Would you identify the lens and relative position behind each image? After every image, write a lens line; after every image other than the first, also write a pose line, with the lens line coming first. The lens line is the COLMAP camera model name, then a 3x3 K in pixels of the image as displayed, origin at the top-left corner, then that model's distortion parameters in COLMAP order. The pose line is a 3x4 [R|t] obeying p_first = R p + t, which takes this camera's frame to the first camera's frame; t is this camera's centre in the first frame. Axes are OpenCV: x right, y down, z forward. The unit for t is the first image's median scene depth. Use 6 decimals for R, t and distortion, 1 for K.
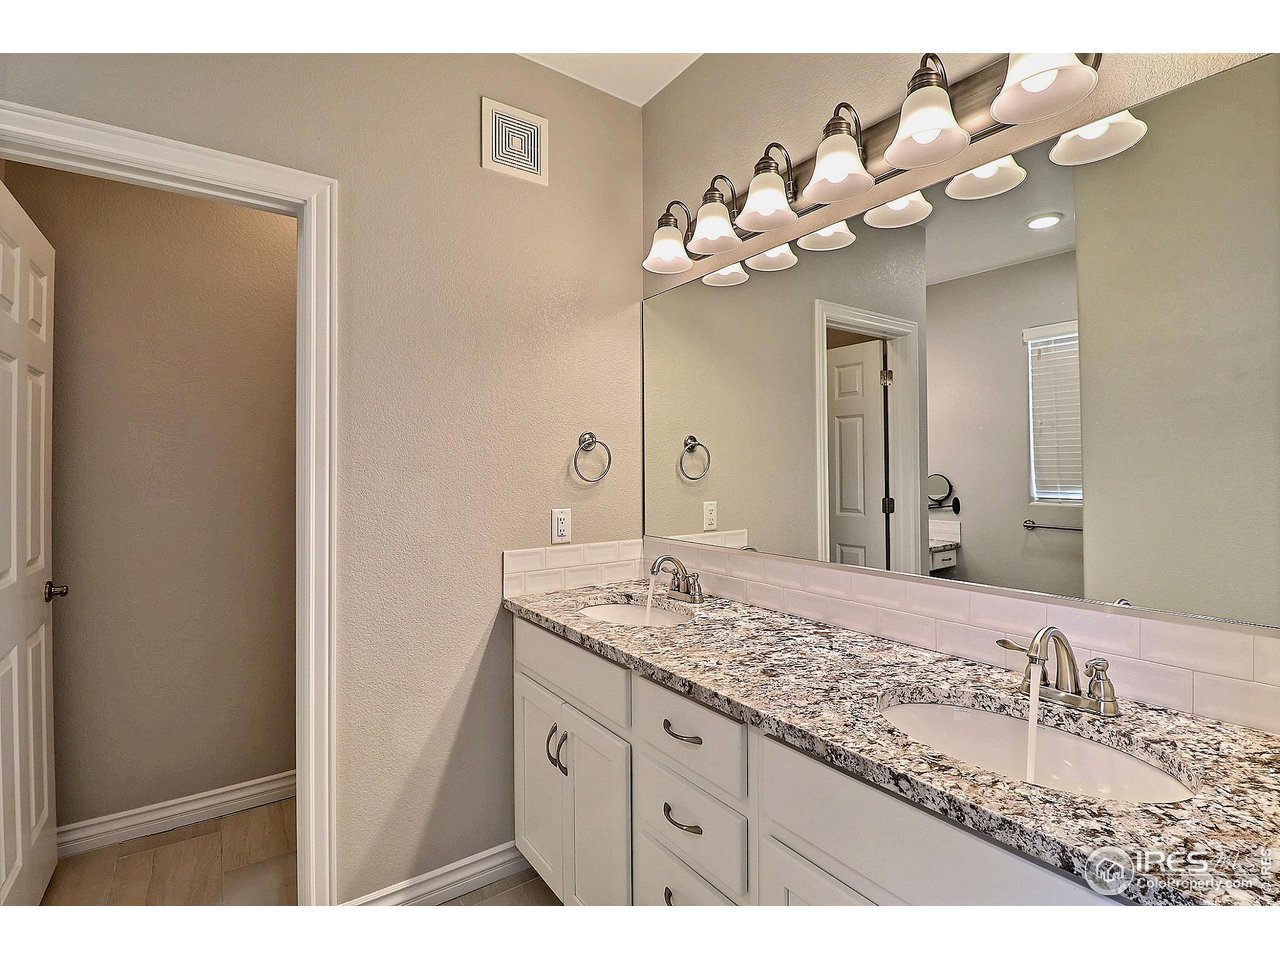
lens RADIAL K [[597.5, 0, 644.9], [0, 597.5, 463.9], [0, 0, 1]] dist [0.004914, -0.015407]
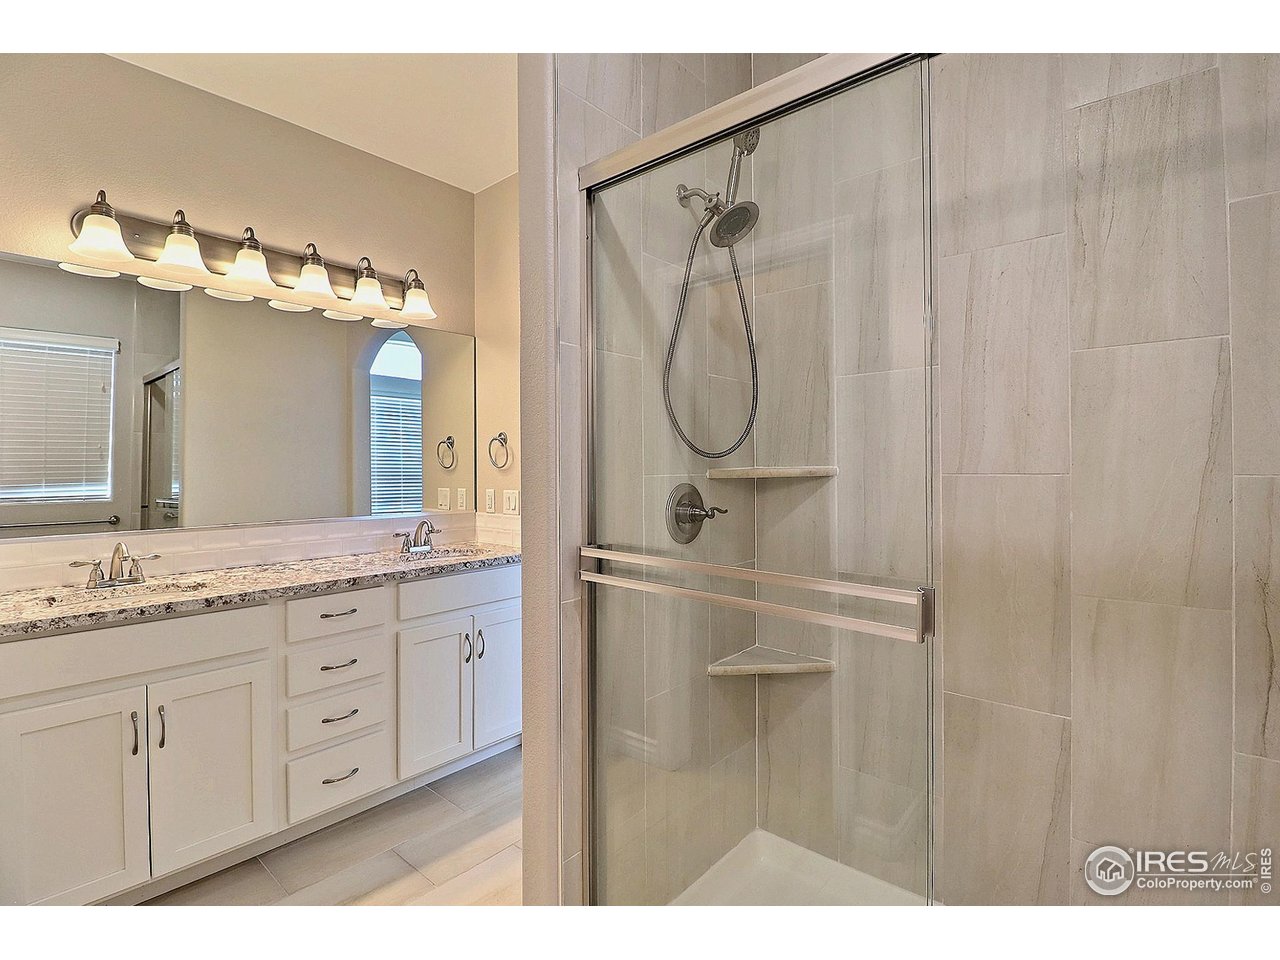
lens RADIAL K [[597.5, 0, 644.9], [0, 597.5, 463.9], [0, 0, 1]] dist [0.004914, -0.015407]
pose [[-0.235219, 0.009404, 0.971897, -1.533829], [-0.009044, 0.999889, -0.011864, 0.025276], [-0.971900, -0.011580, -0.235107, 0.465468]]
